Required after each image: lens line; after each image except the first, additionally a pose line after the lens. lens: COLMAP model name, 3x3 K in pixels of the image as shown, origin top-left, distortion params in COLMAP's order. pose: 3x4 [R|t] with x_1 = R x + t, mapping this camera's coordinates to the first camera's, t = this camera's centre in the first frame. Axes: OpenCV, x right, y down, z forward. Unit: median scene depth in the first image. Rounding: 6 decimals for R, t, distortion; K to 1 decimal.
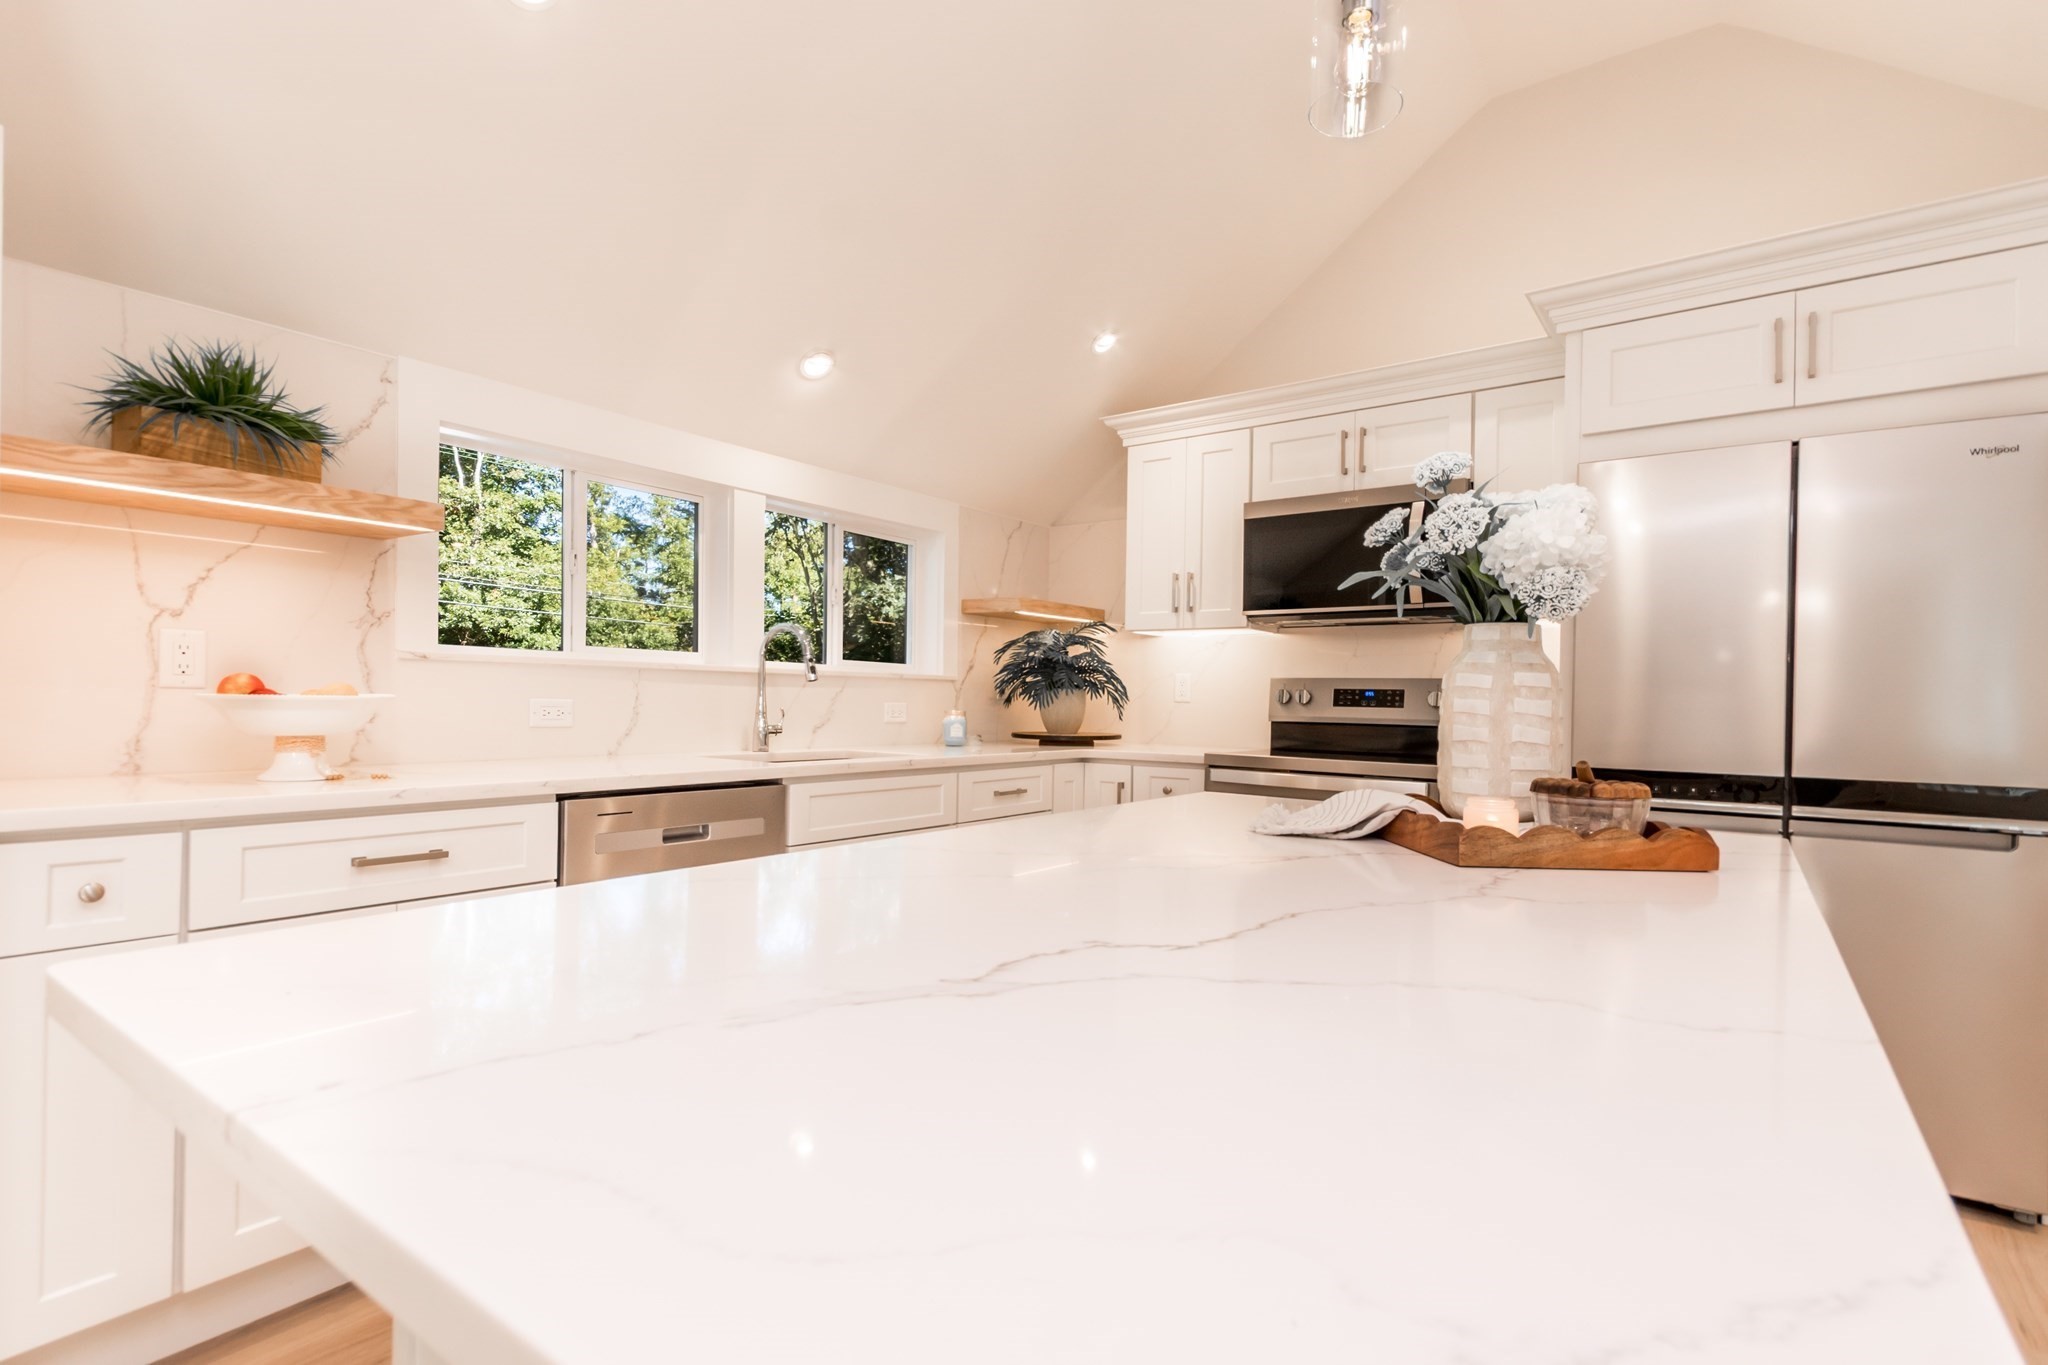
lens RADIAL K [[956.1, 0, 1056.5], [0, 956.1, 699.1], [0, 0, 1]] dist [0.006474, -0.001068]
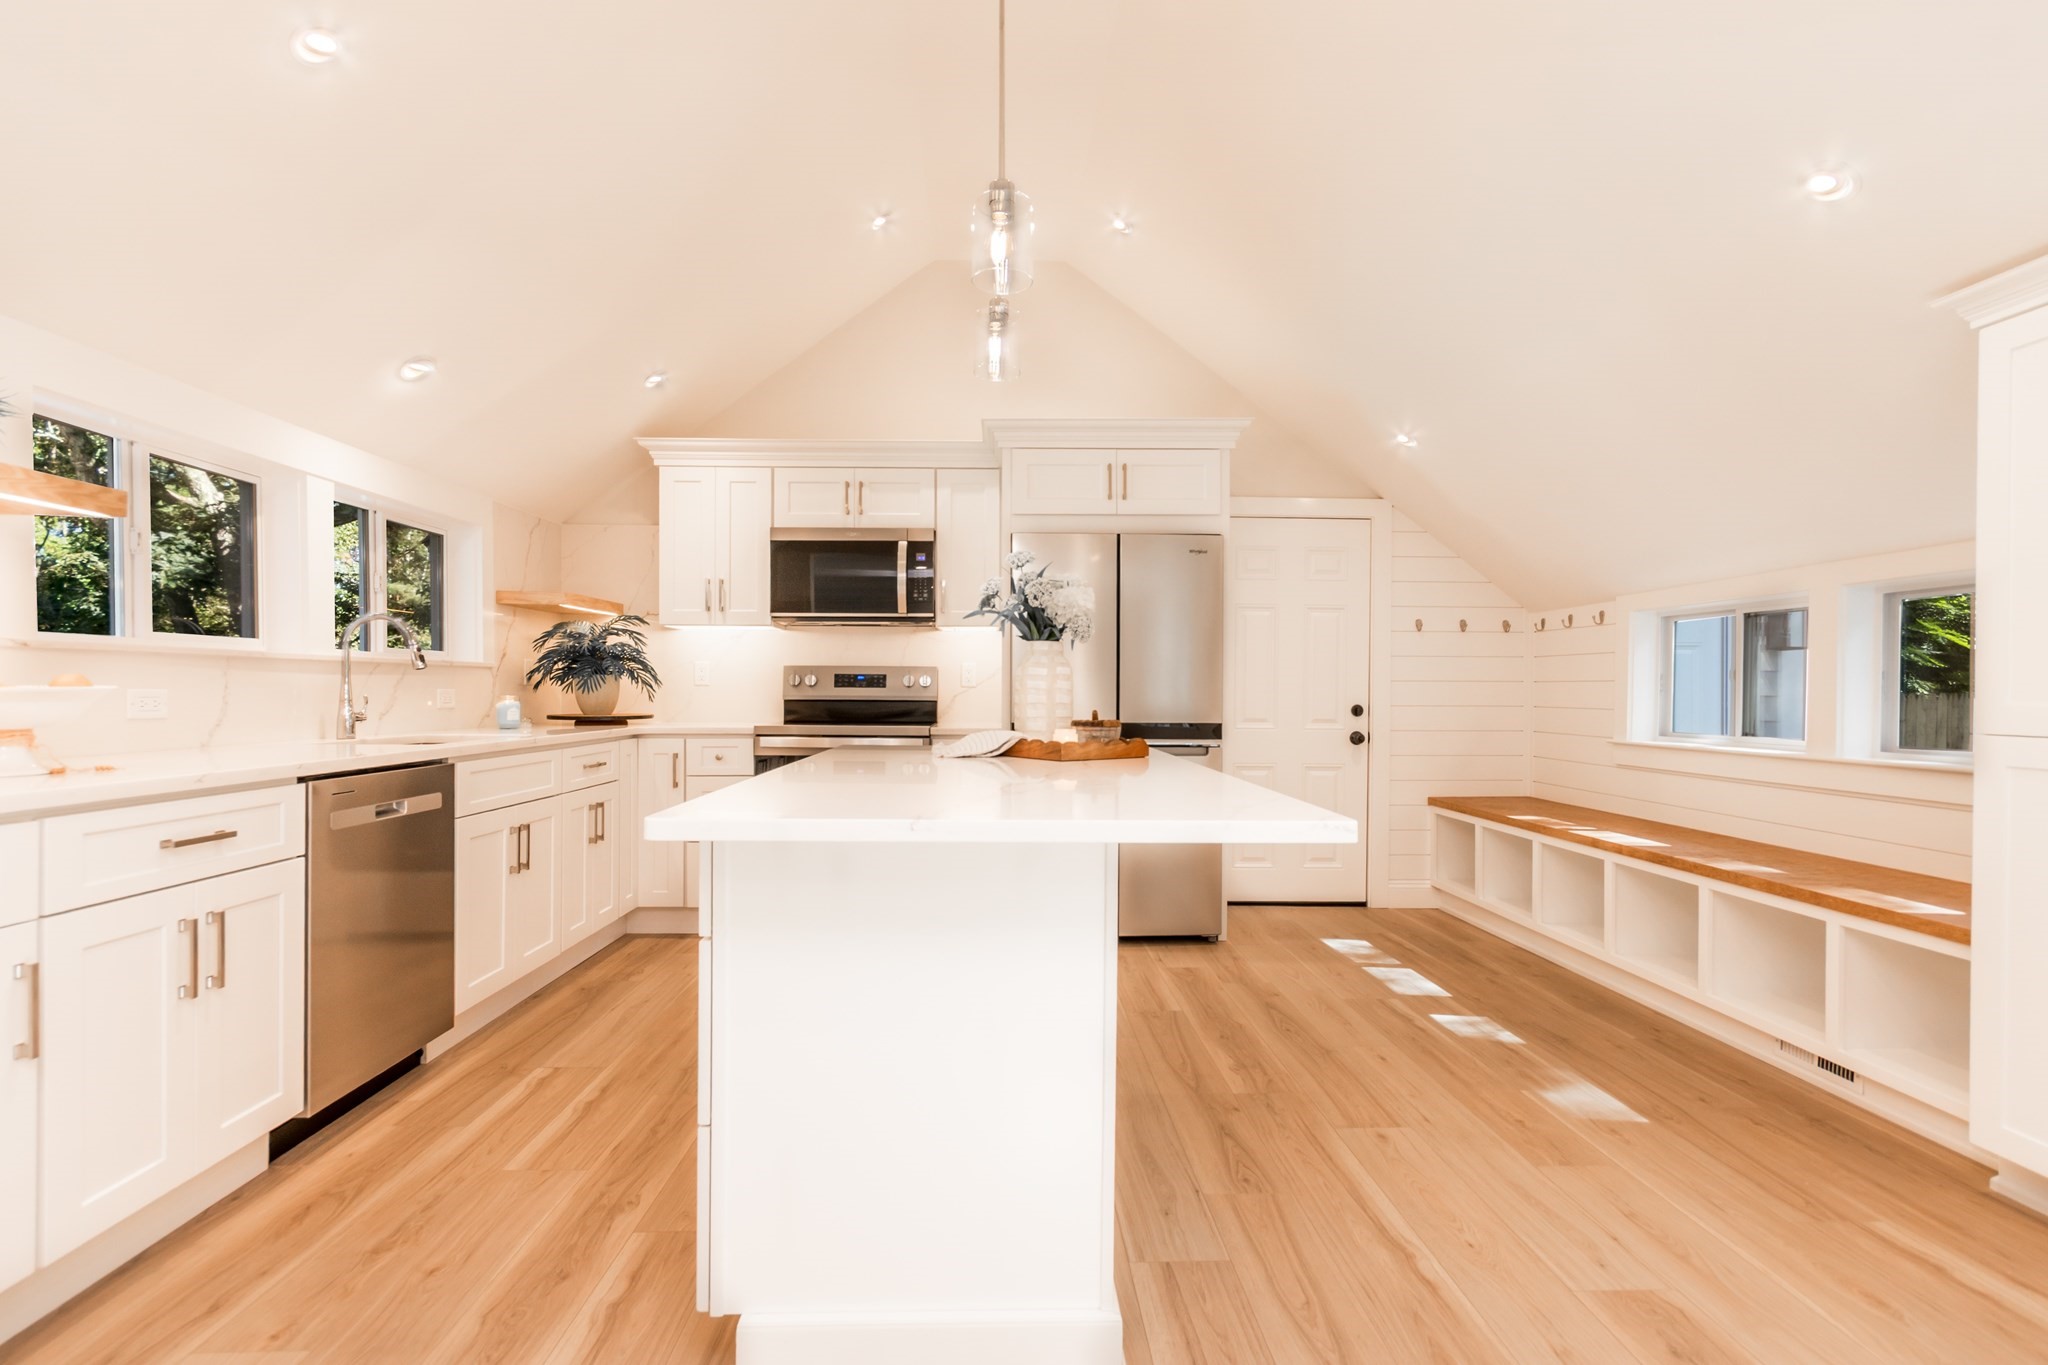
lens RADIAL K [[956.1, 0, 1014.4], [0, 956.1, 685.7], [0, 0, 1]] dist [0.006474, -0.001068]
pose [[0.797418, -0.011798, 0.603313, -0.312269], [0.009176, 0.999930, 0.007427, -0.002071], [-0.603358, -0.000386, 0.797470, -0.203493]]
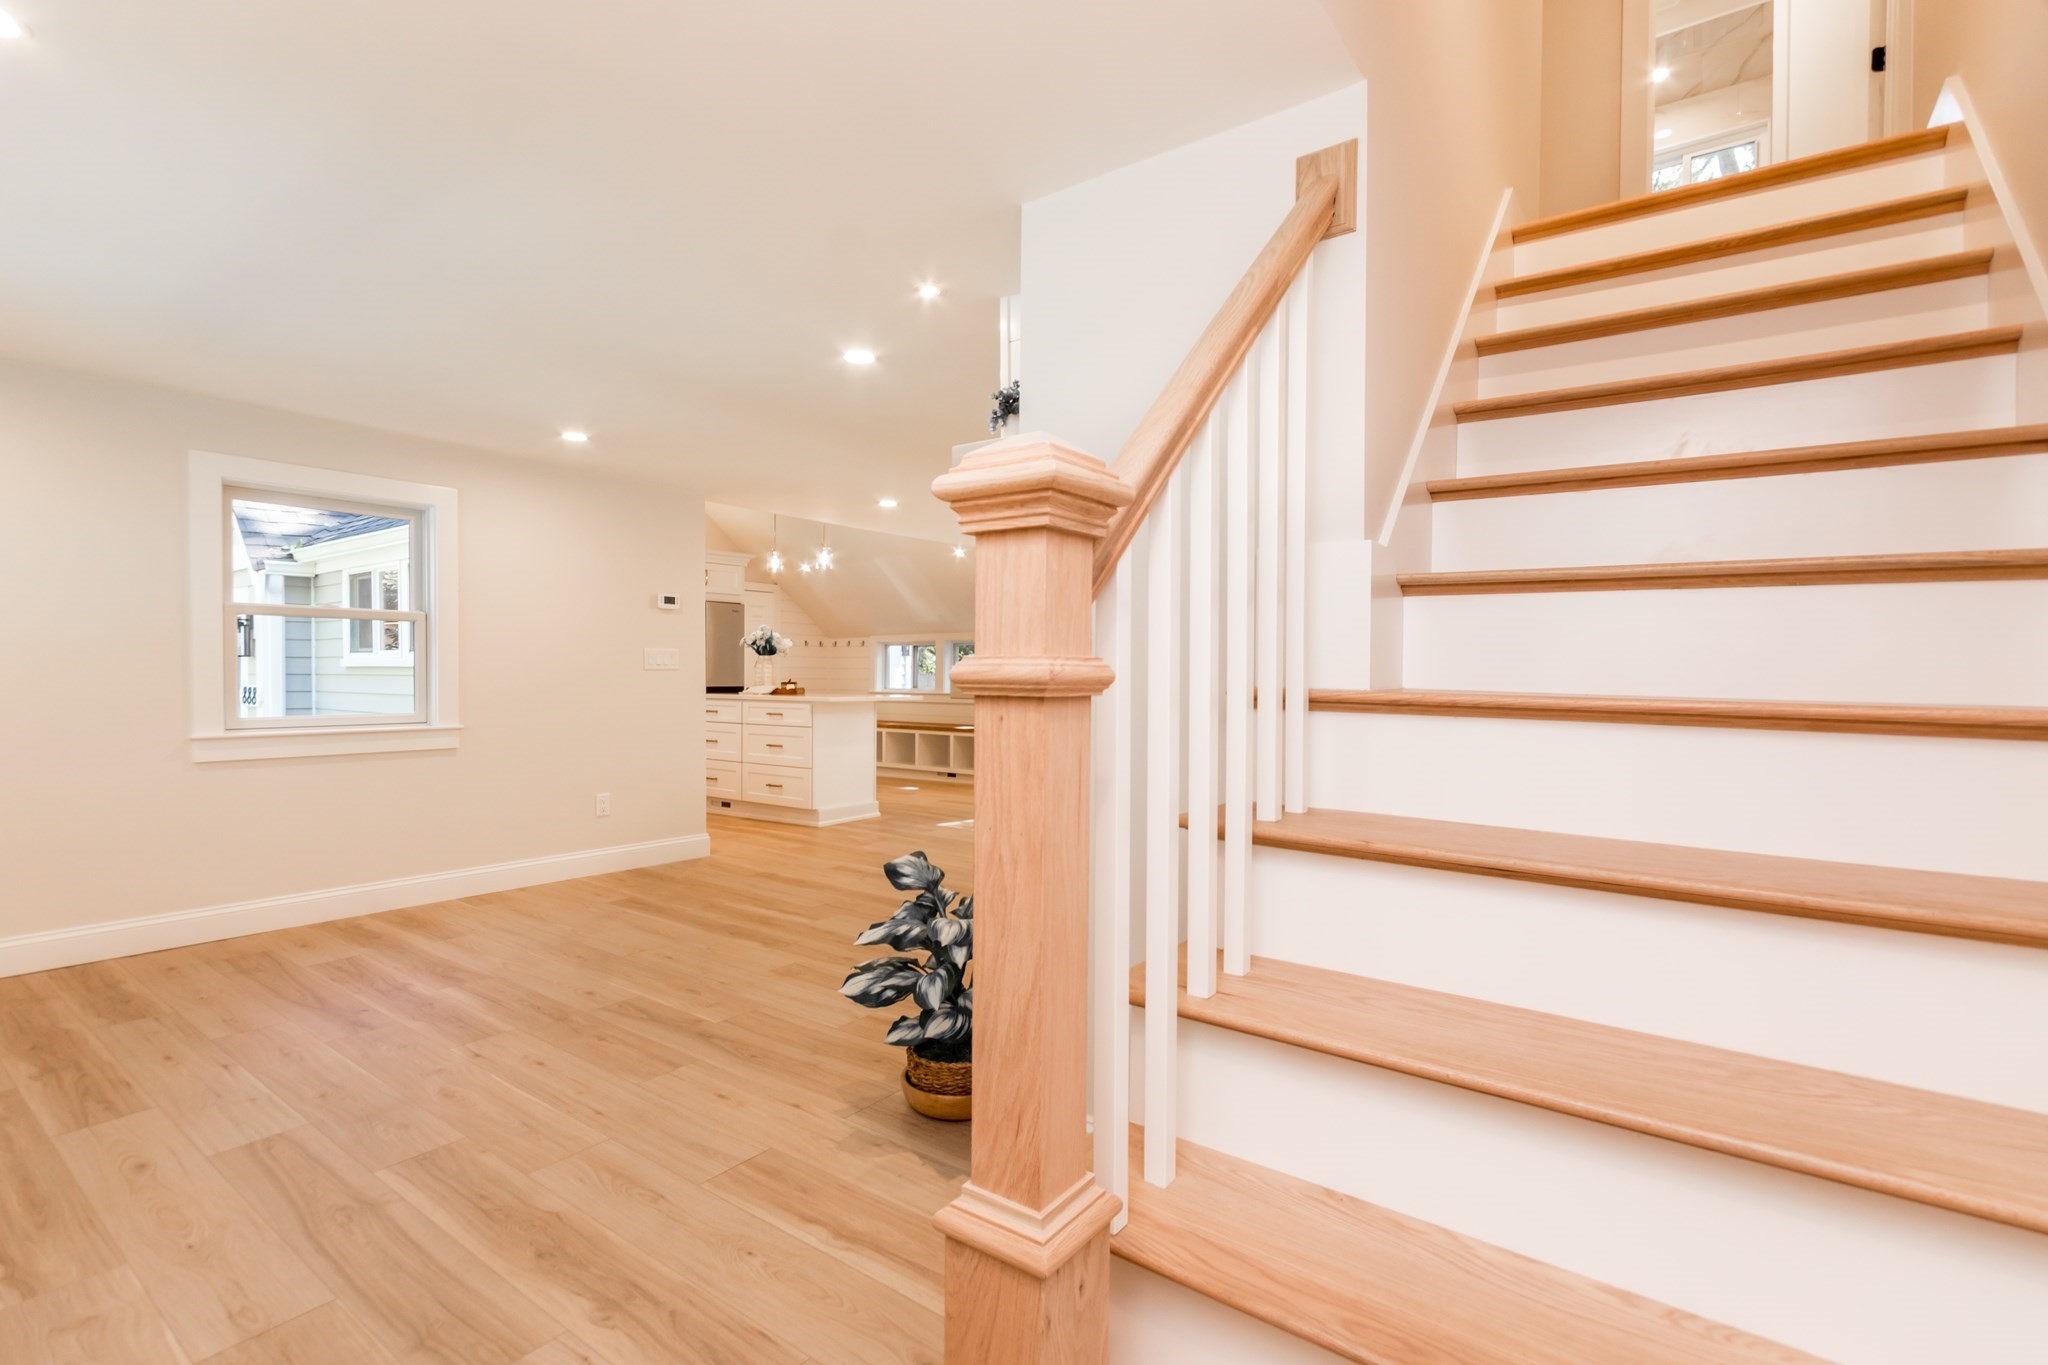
lens RADIAL K [[956.1, 0, 1040.8], [0, 956.1, 681.0], [0, 0, 1]] dist [0.006474, -0.001068]
pose [[0.013130, -0.021724, 0.999678, -2.214635], [-0.003823, 0.999756, 0.021776, -0.021860], [-0.999906, -0.004107, 0.013044, -0.303465]]
